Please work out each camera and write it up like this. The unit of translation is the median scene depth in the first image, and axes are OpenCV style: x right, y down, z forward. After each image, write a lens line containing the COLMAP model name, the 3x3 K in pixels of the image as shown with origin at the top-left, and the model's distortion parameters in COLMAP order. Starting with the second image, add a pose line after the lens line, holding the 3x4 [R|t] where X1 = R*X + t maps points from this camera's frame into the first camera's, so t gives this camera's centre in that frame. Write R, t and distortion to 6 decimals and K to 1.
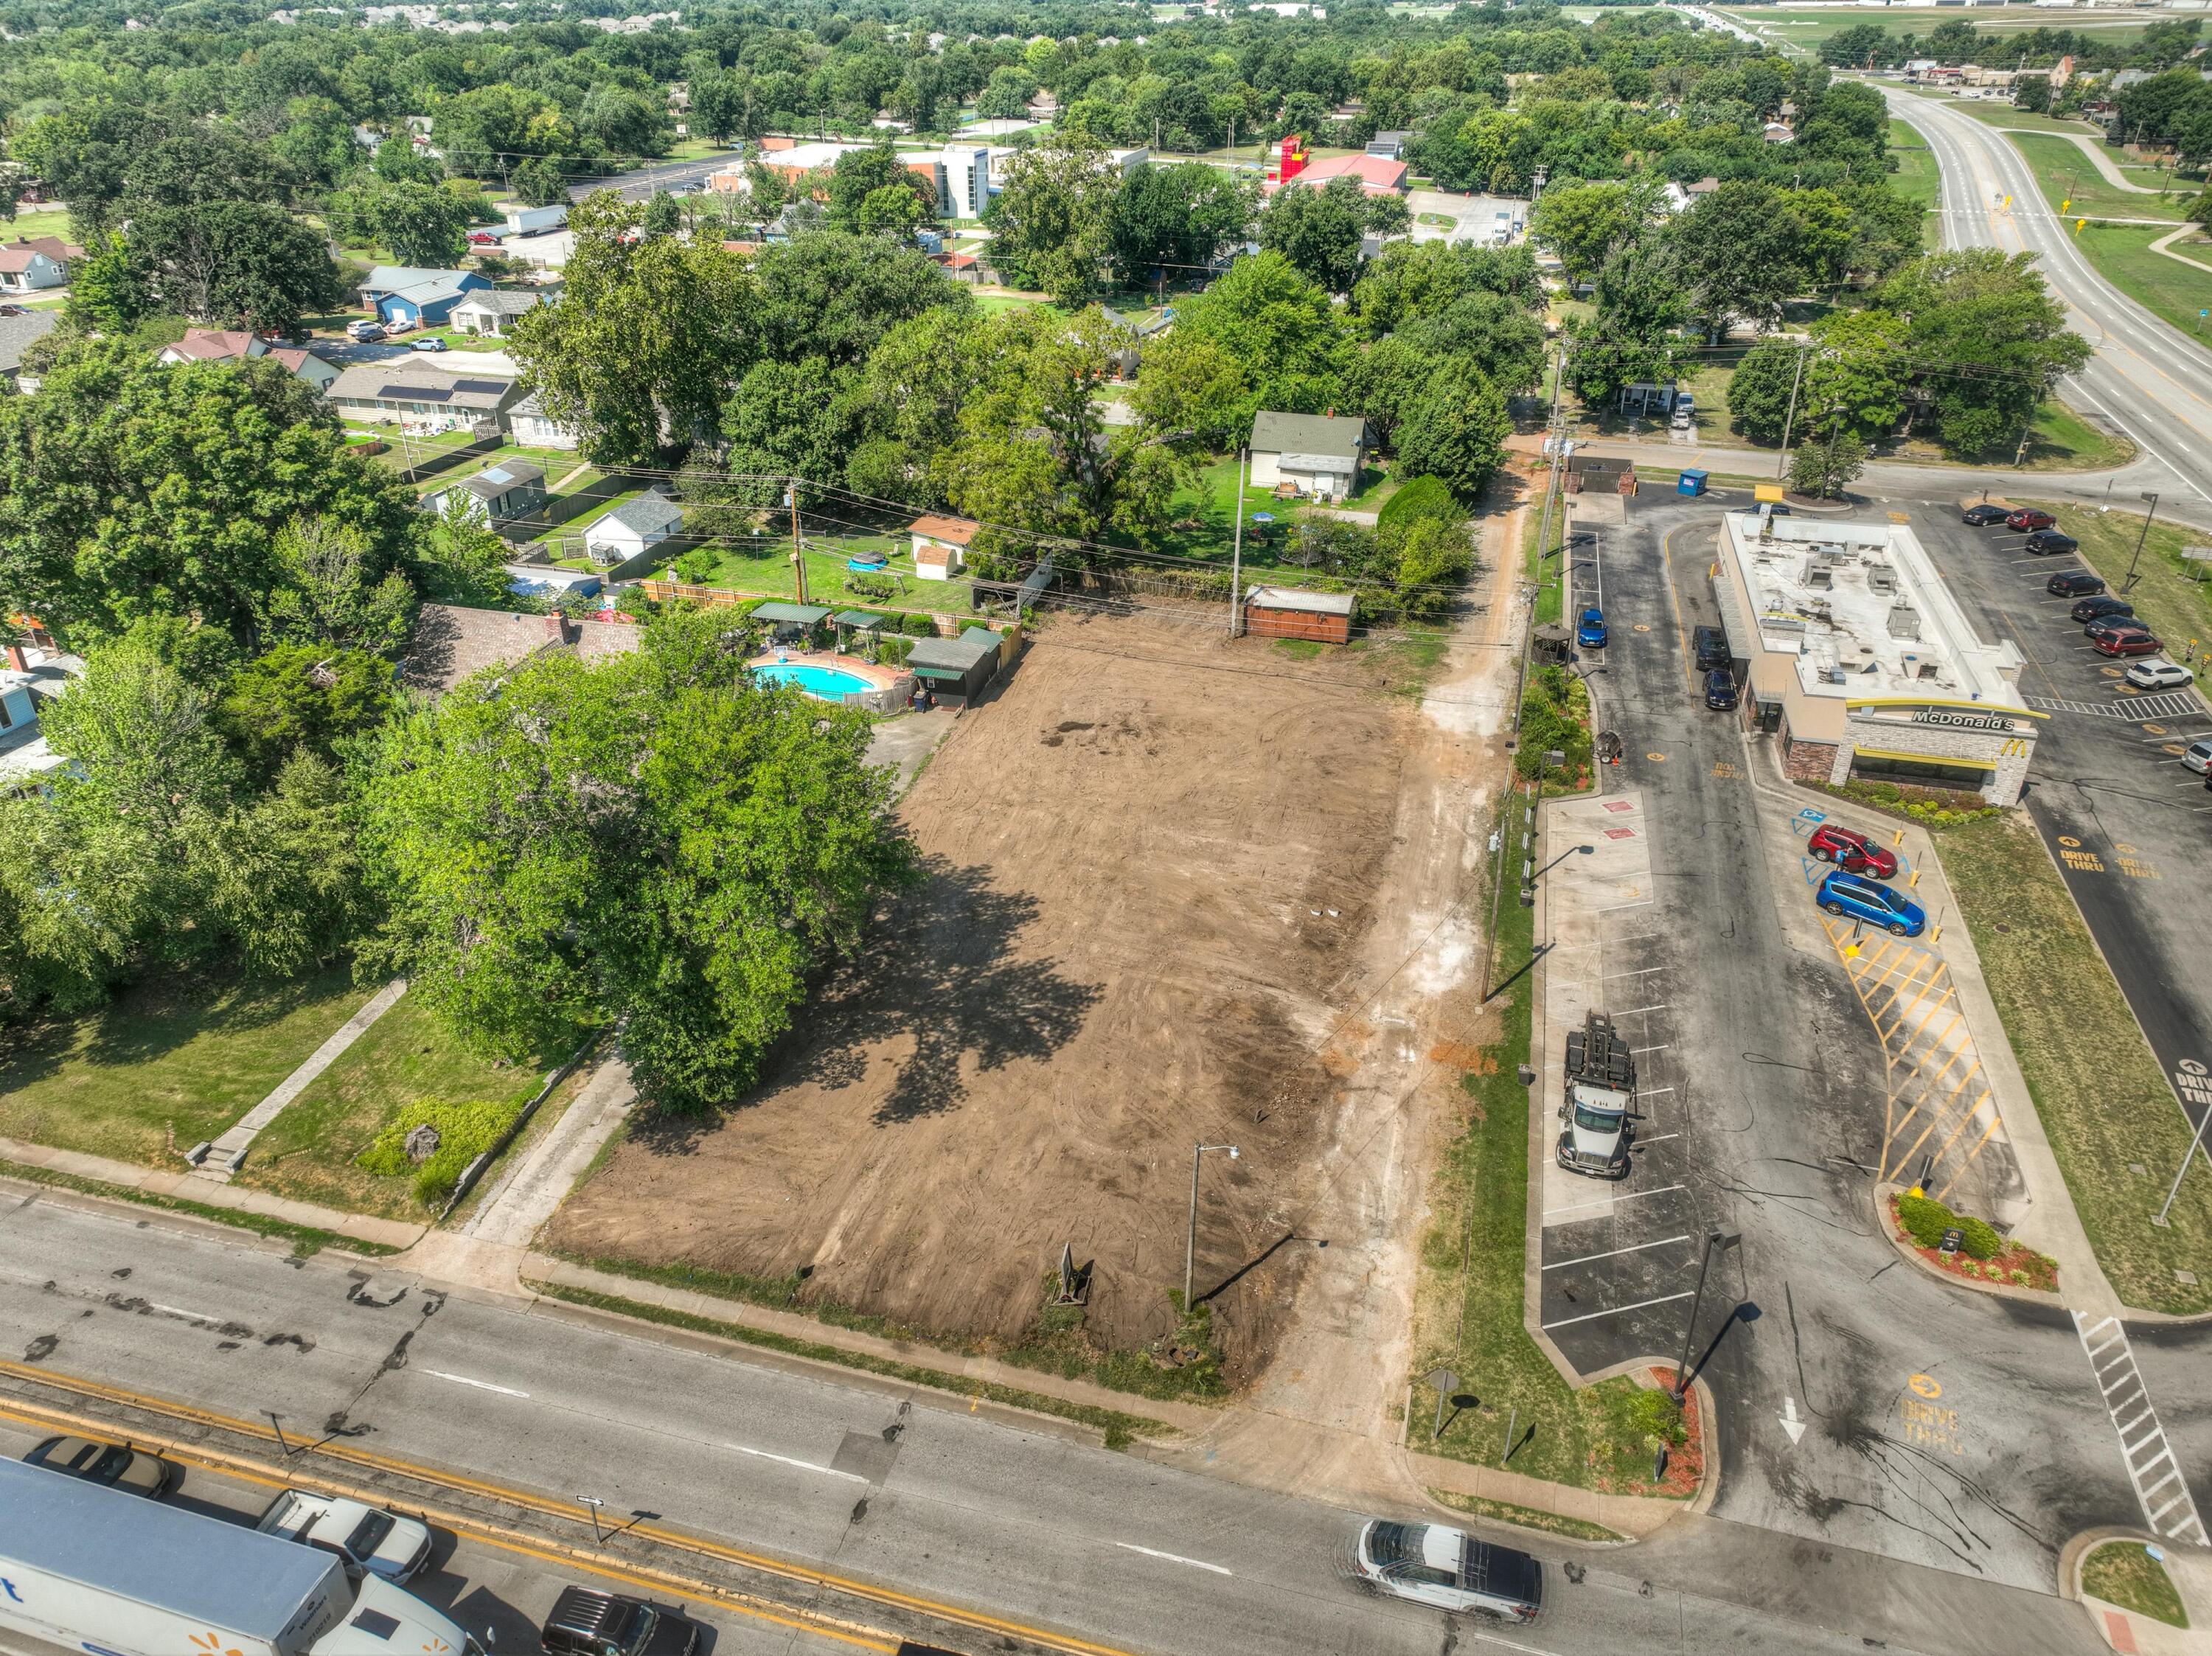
lens RADIAL K [[1551.6, 0, 1106.0], [0, 1551.6, 828.0], [0, 0, 1]] dist [0.000924, 0.017847]
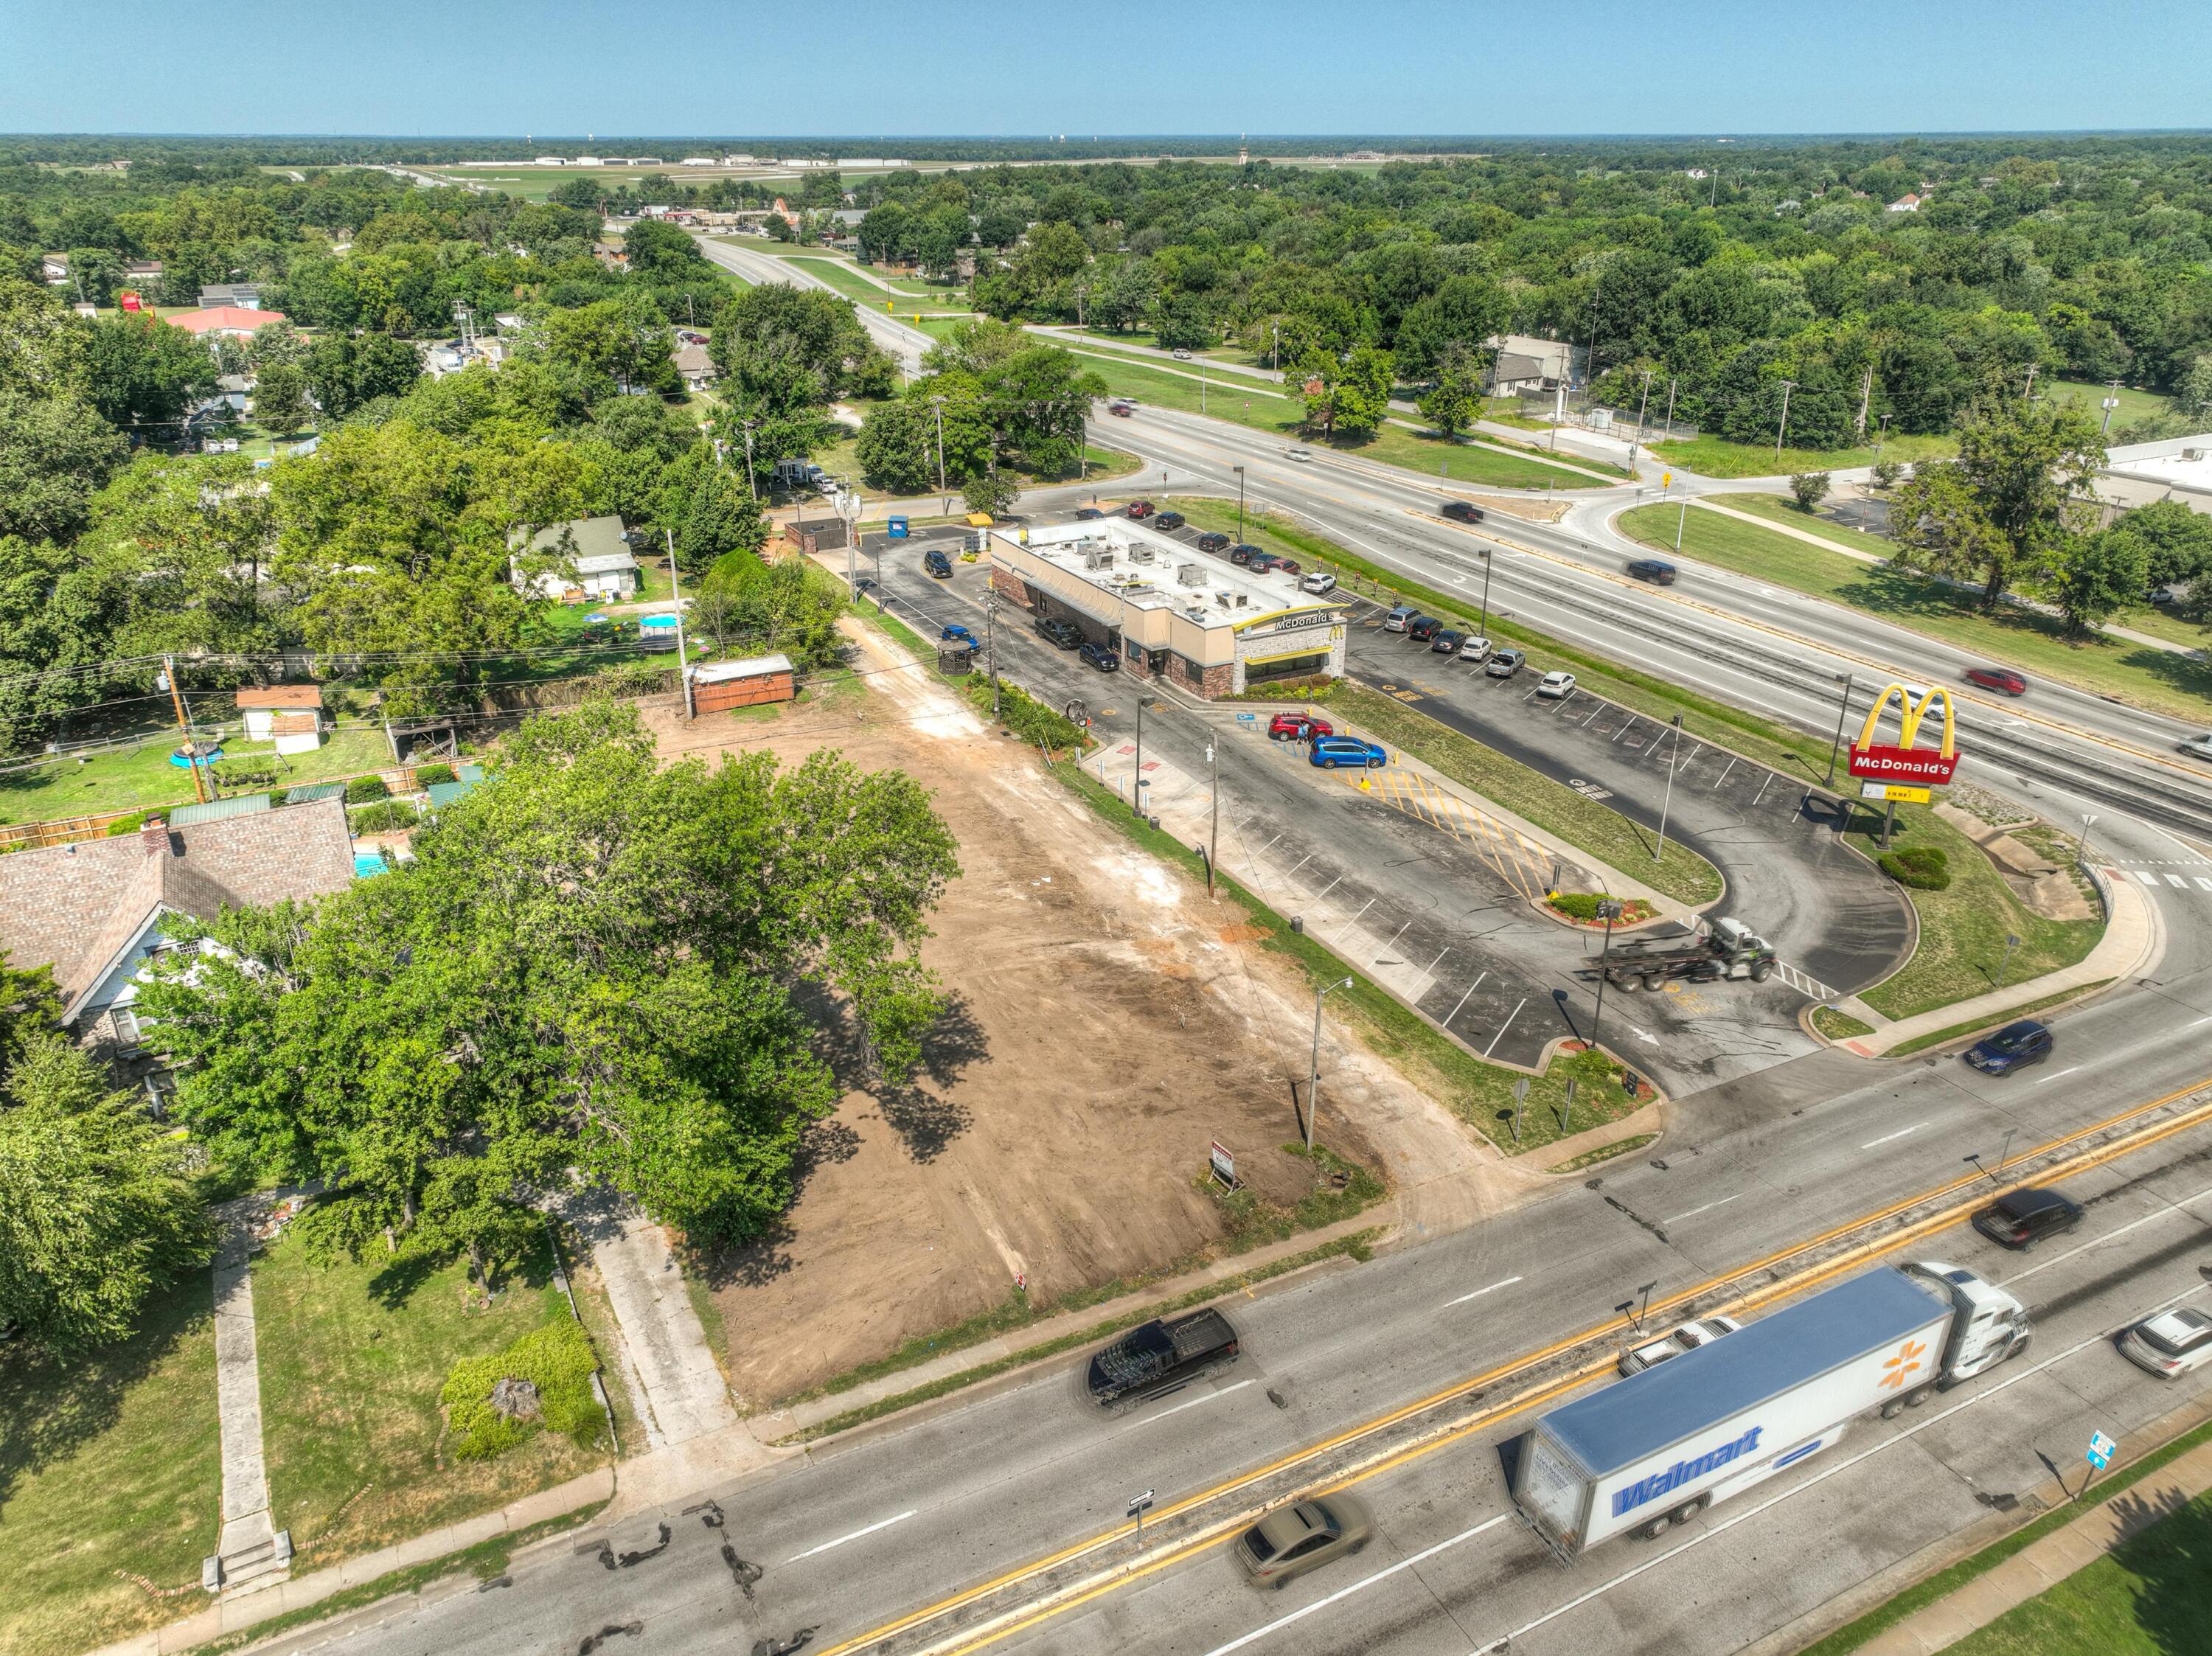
lens RADIAL K [[1551.6, 0, 1106.0], [0, 1551.6, 828.0], [0, 0, 1]] dist [0.000924, 0.017847]
pose [[0.735174, -0.279060, 0.617774, -0.436415], [0.330240, 0.943316, 0.033115, -0.002388], [-0.591997, 0.179668, 0.785658, 0.088563]]
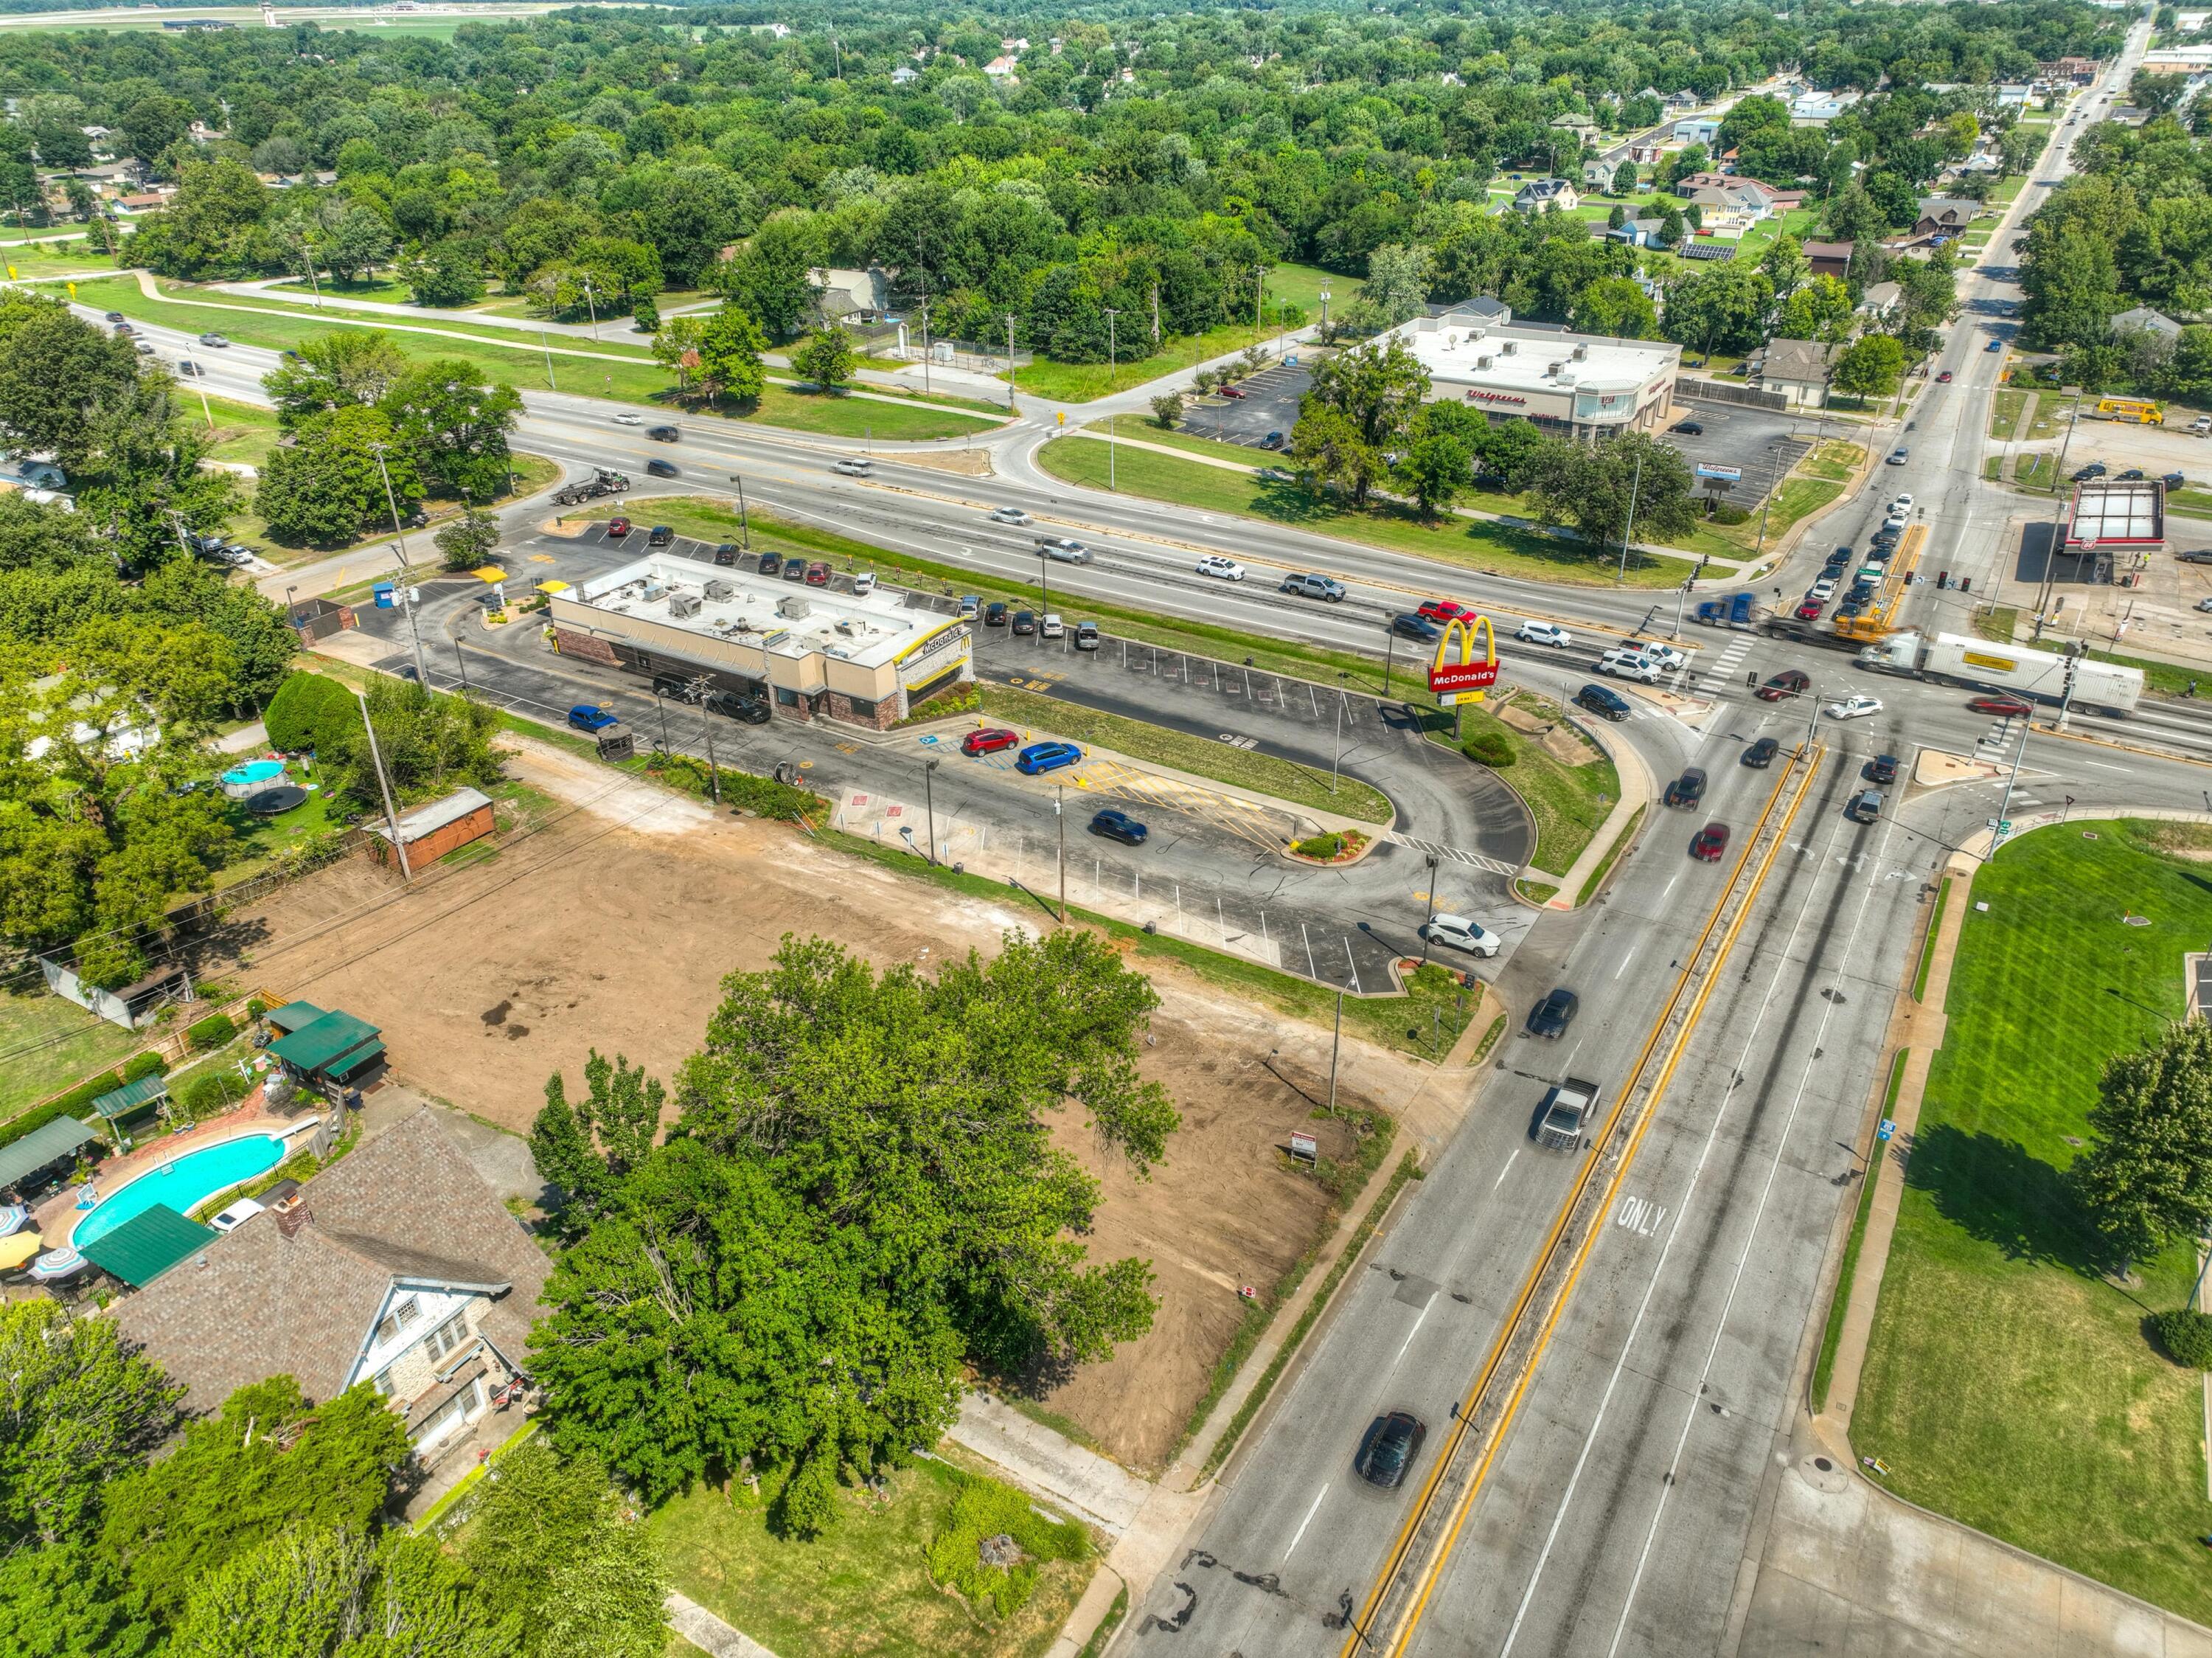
lens RADIAL K [[1551.9, 0, 1106.0], [0, 1551.9, 829.0], [0, 0, 1]] dist [0.000924, 0.017847]
pose [[0.280068, -0.470031, 0.837038, -0.696112], [0.472371, 0.826545, 0.306087, -0.291101], [-0.835720, 0.309667, 0.453517, 0.263831]]
